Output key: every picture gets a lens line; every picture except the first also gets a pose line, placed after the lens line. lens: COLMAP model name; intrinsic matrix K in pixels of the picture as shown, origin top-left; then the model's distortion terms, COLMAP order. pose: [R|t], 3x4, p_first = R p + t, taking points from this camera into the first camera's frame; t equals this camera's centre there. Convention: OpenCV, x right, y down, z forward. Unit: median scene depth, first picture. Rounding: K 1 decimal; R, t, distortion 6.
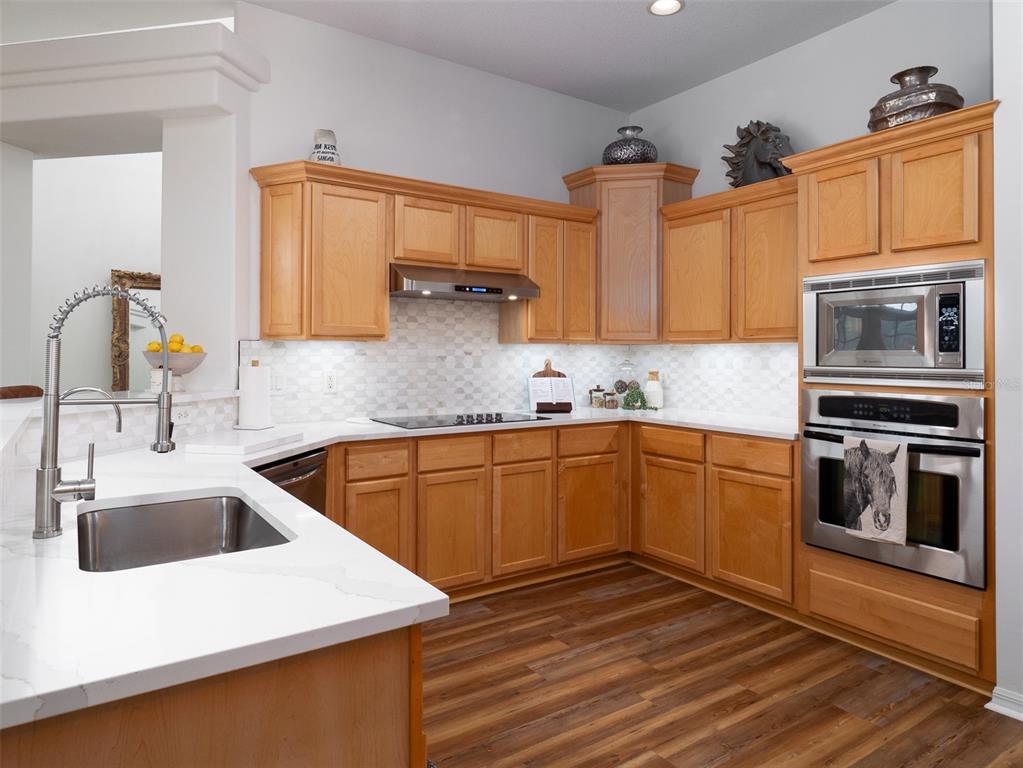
lens RADIAL K [[654.0, 0, 538.7], [0, 654.0, 353.0], [0, 0, 1]] dist [-0.002376, -0.000242]
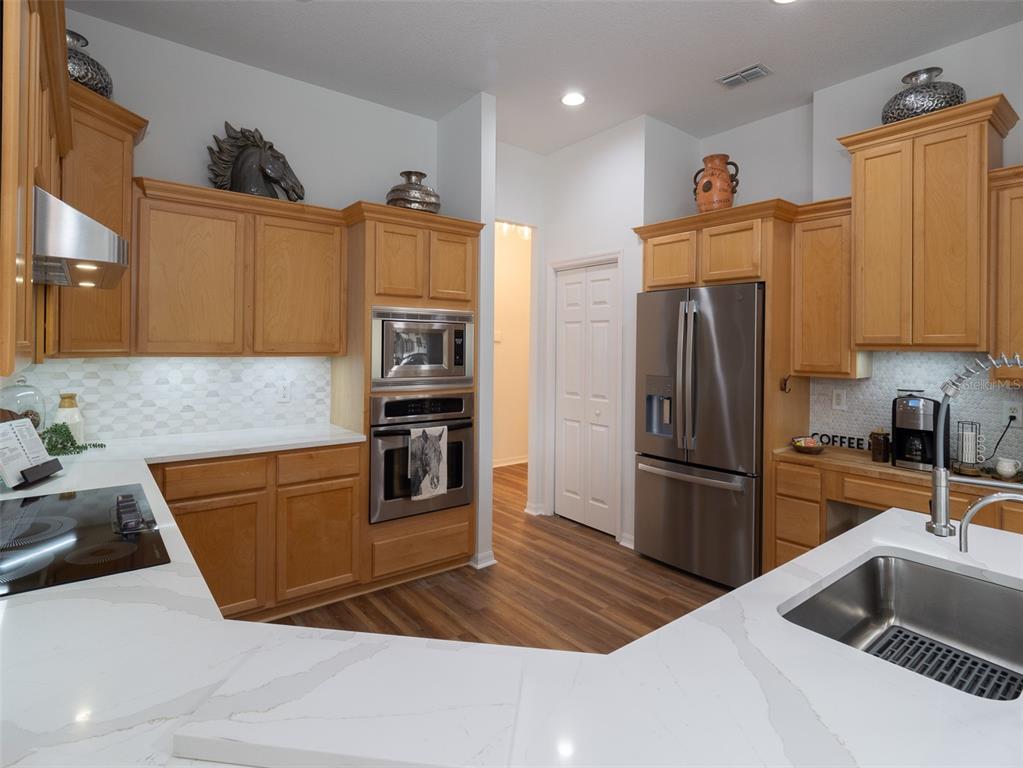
lens RADIAL K [[545.6, 0, 514.9], [0, 545.6, 345.5], [0, 0, 1]] dist [-0.001345, -0.000411]
pose [[-0.060179, -0.002027, 0.998186, -0.630217], [-0.017057, 0.999854, 0.001003, -0.047758], [-0.998042, -0.016966, -0.060205, 0.808109]]
